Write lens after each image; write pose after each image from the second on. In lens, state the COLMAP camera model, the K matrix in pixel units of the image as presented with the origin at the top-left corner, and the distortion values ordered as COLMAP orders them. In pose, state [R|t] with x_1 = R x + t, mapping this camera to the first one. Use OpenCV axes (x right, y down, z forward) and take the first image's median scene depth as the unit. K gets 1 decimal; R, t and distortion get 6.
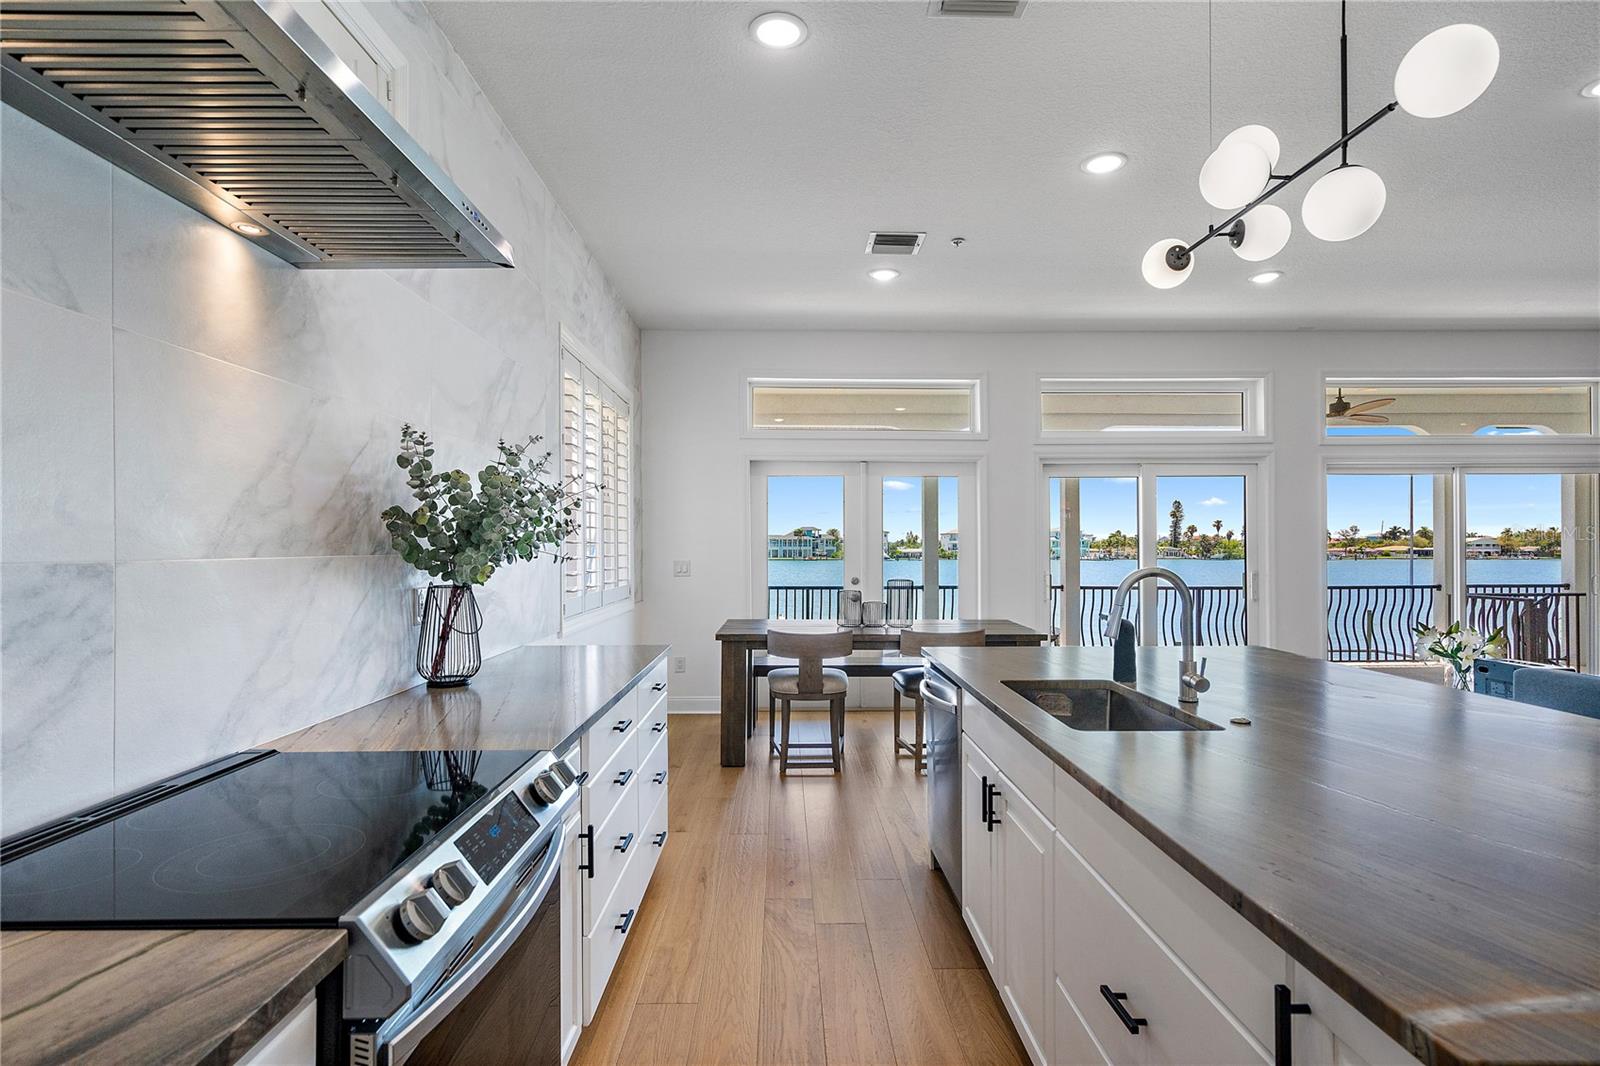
lens RADIAL K [[796.6, 0, 805.4], [0, 796.6, 540.5], [0, 0, 1]] dist [0.000756, -0.000197]
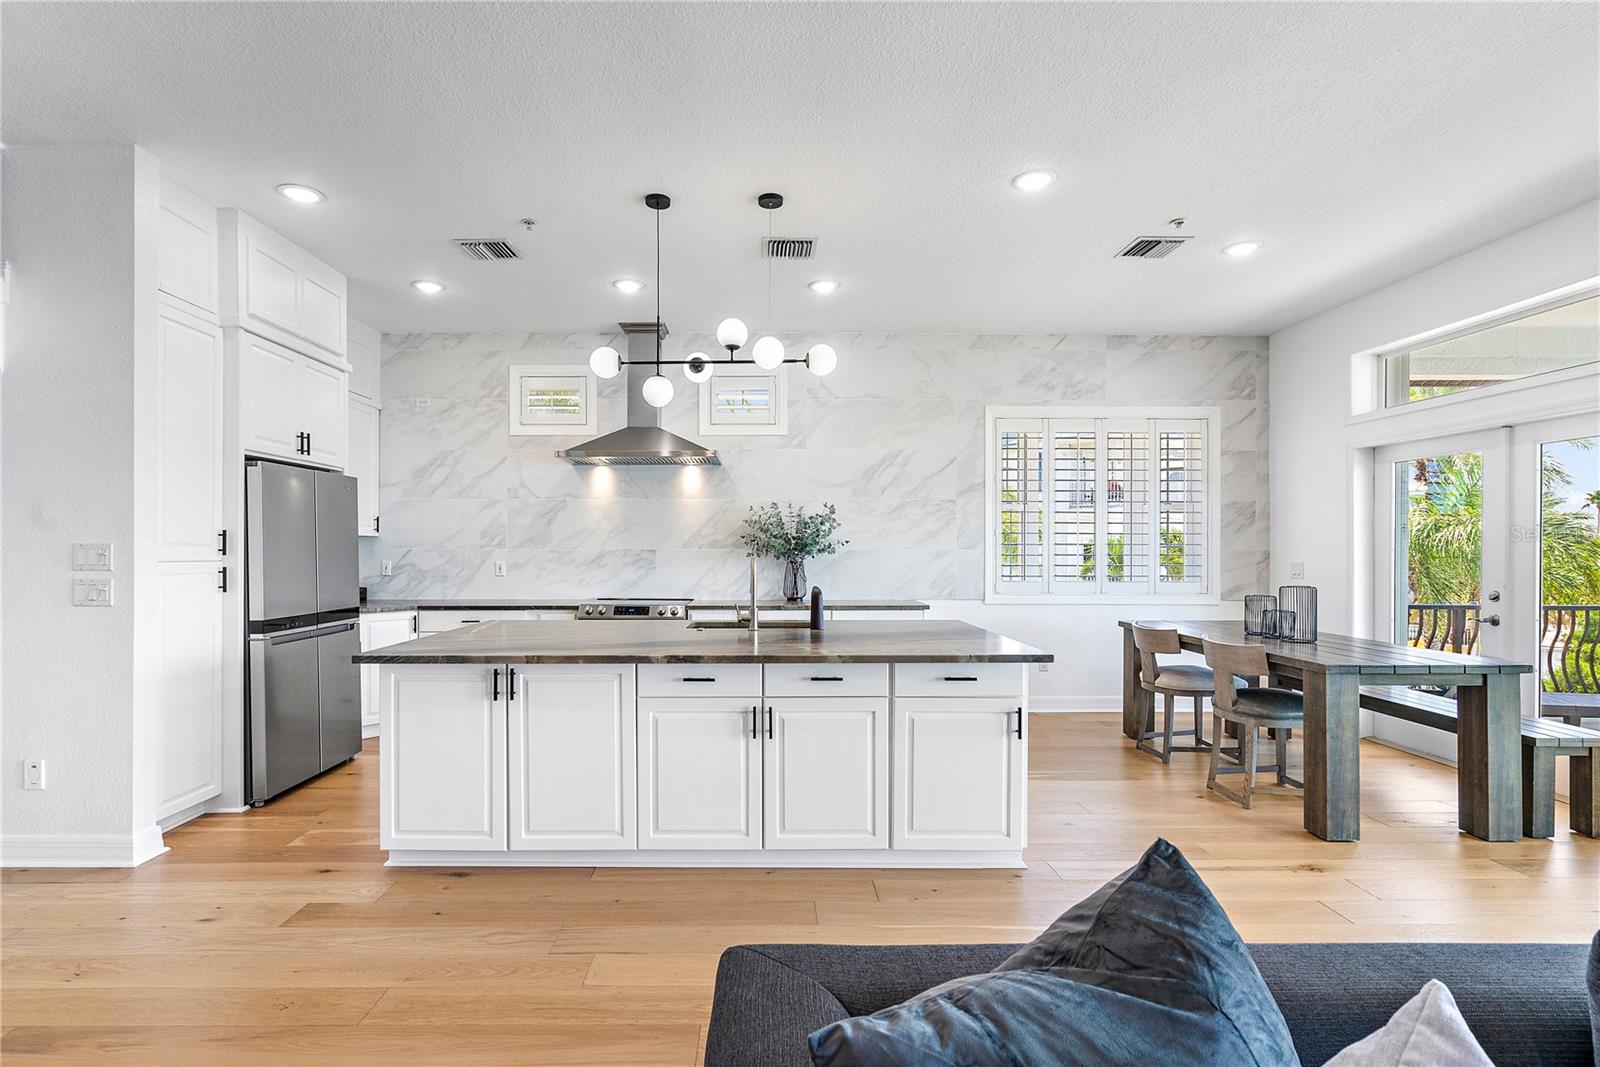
lens RADIAL K [[746.1, 0, 767.9], [0, 746.1, 549.2], [0, 0, 1]] dist [-0.001418, 0.000782]
pose [[-0.019001, 0.001922, -0.999818, 1.357951], [0.003926, 0.999991, 0.001847, 0.008145], [0.999812, -0.003890, -0.019009, 0.668063]]
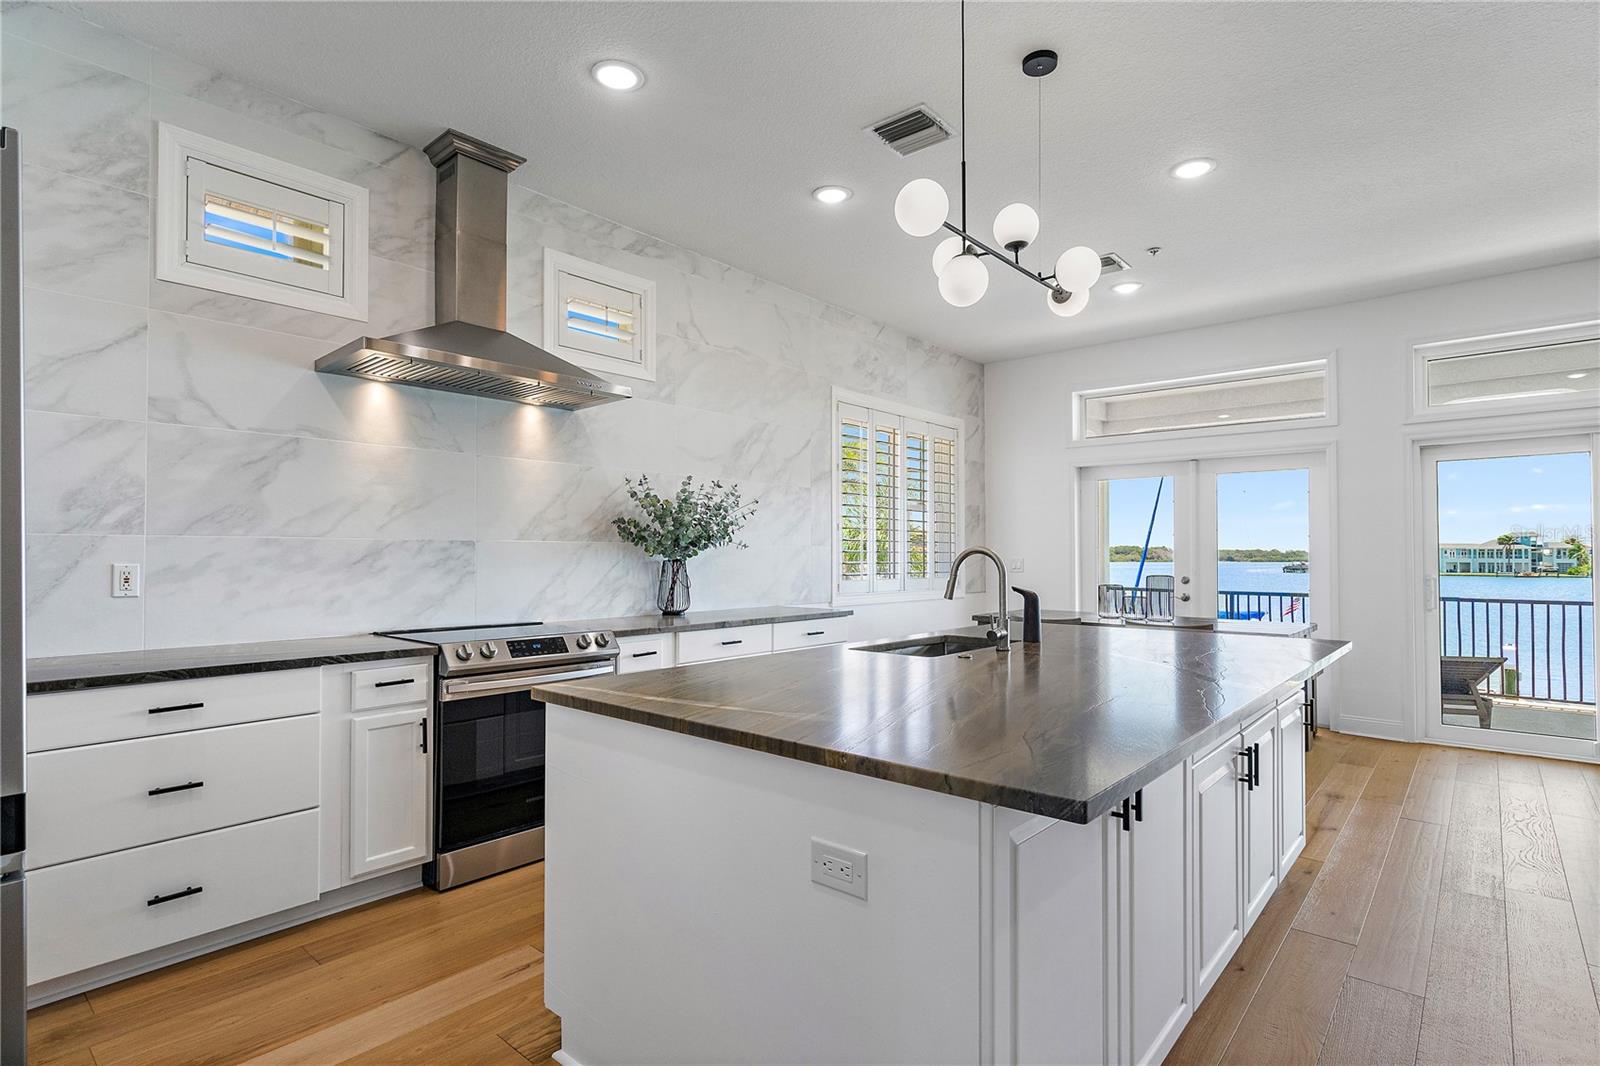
lens RADIAL K [[790.0, 0, 799.6], [0, 790.0, 550.1], [0, 0, 1]] dist [0.000819, 0.000518]
pose [[0.738859, -0.001428, -0.673858, 0.688739], [0.000710, 0.999999, -0.001341, 0.024835], [0.673859, 0.000512, 0.738859, -0.101037]]
